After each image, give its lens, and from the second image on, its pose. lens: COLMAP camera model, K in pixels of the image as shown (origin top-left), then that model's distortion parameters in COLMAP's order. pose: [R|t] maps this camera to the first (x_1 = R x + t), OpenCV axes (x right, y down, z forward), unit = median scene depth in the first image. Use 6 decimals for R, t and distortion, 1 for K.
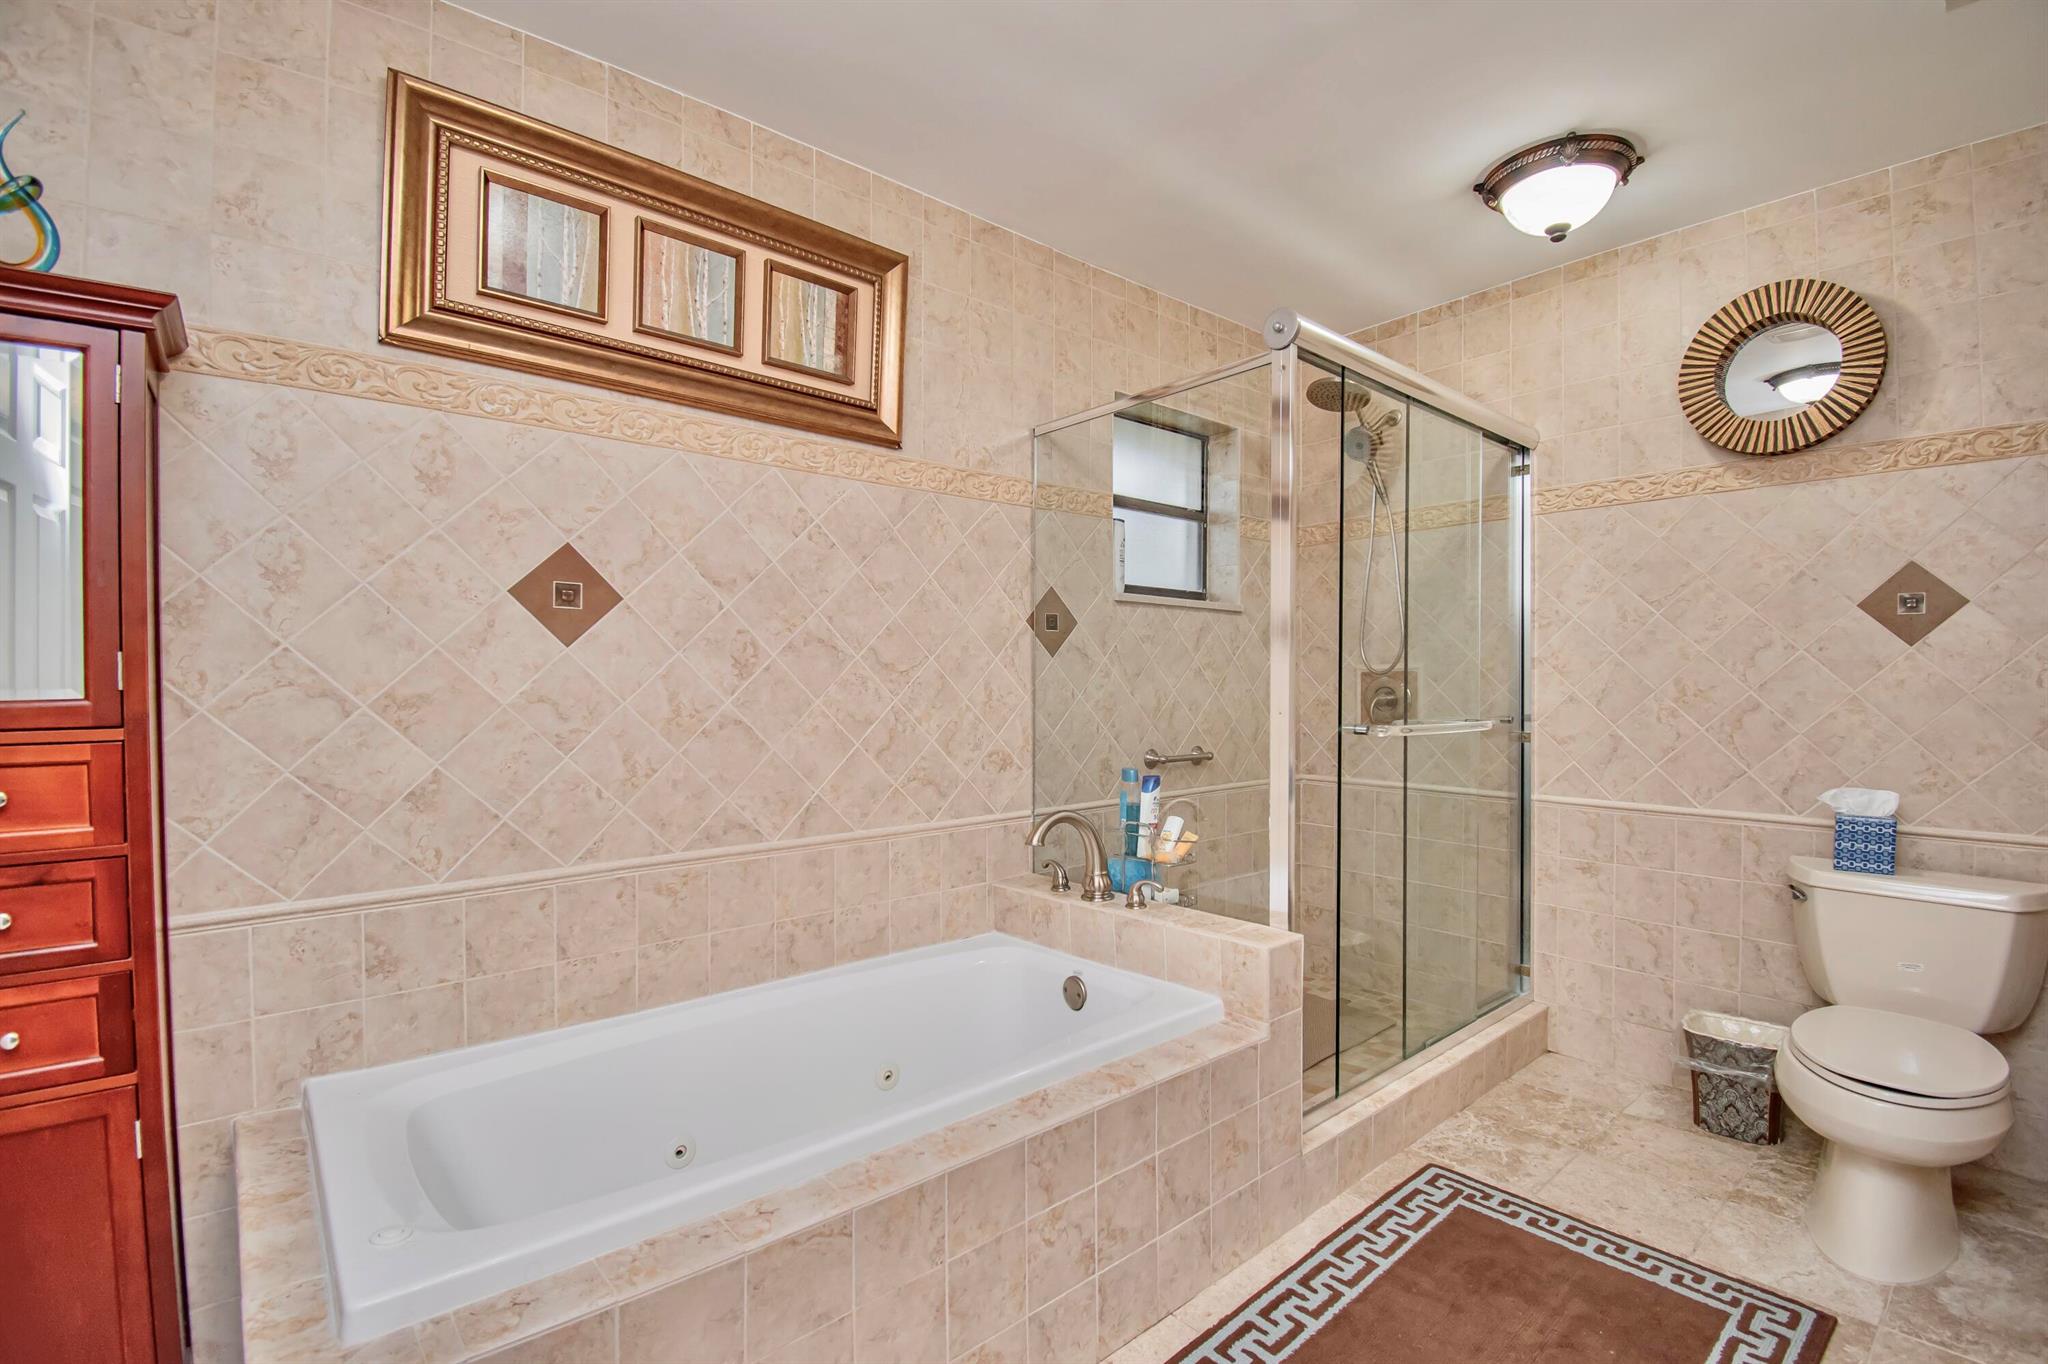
lens RADIAL K [[903.6, 0, 1036.3], [0, 903.6, 693.7], [0, 0, 1]] dist [0.016585, -0.026156]
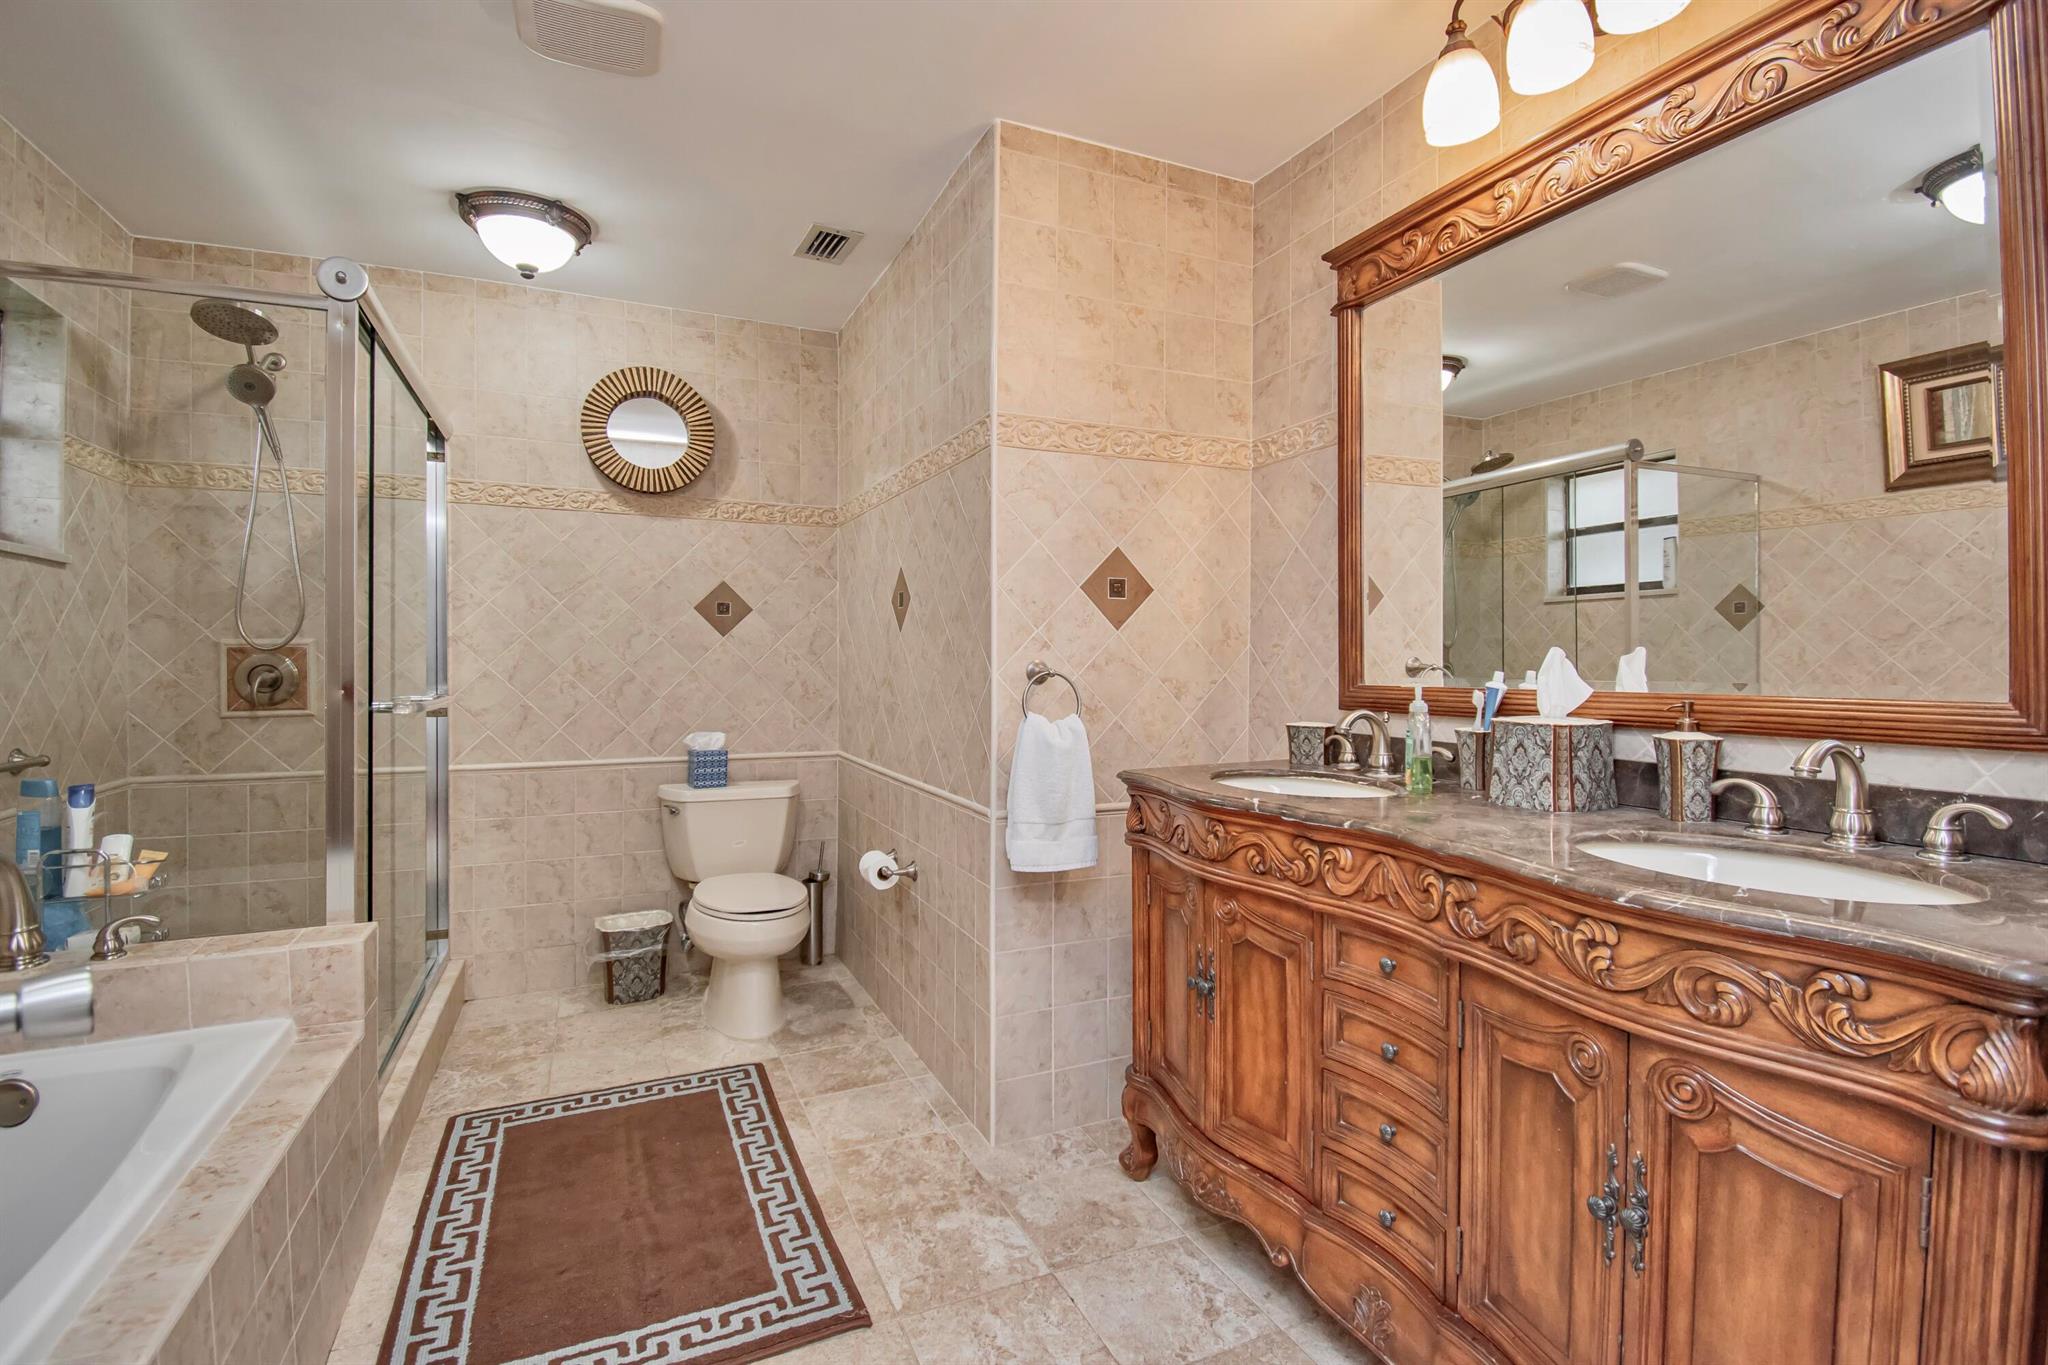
lens RADIAL K [[923.4, 0, 1039.6], [0, 923.4, 682.2], [0, 0, 1]] dist [0.011749, -0.020692]
pose [[0.282136, -0.019923, 0.959167, -0.371701], [0.009544, 0.999793, 0.017960, 0.000855], [-0.959327, 0.004087, 0.282268, 0.038110]]
